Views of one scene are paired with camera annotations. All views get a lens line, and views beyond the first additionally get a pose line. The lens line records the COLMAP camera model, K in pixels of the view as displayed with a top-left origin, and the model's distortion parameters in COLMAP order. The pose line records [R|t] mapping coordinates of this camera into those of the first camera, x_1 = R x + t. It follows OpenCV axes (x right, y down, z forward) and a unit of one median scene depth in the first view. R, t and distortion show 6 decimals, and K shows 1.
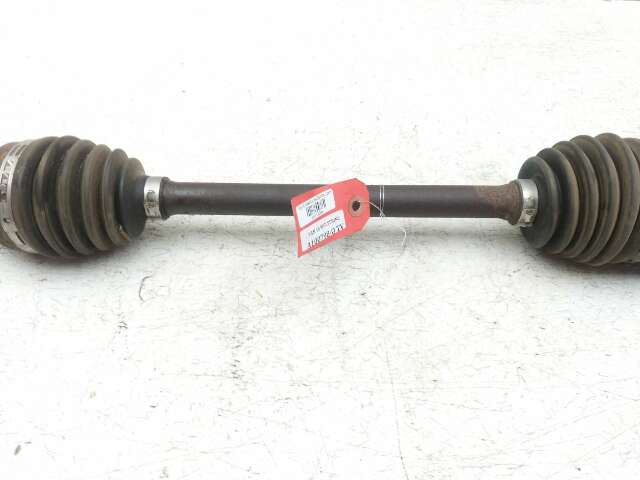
lens RADIAL K [[478.2, 0, 299.7], [0, 478.2, 223.6], [0, 0, 1]] dist [0.038000, -0.053541]
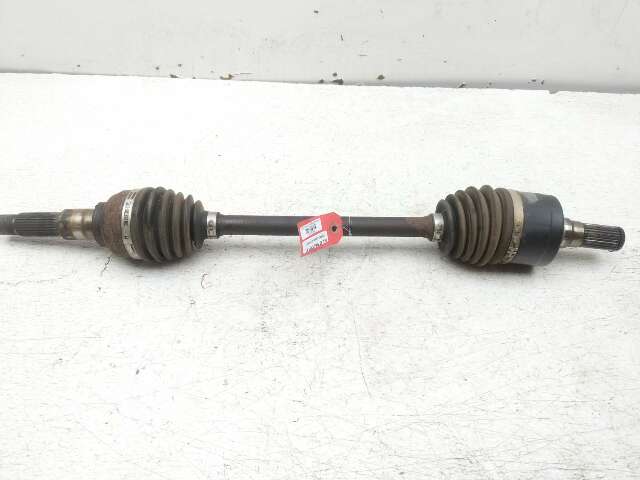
lens RADIAL K [[478.2, 0, 286.3], [0, 478.2, 217.7], [0, 0, 1]] dist [0.038000, -0.053541]
pose [[0.999944, -0.002337, 0.010335, -0.066322], [0.003281, 0.995727, -0.092292, 0.076255], [-0.010075, 0.092320, 0.995678, -0.651658]]
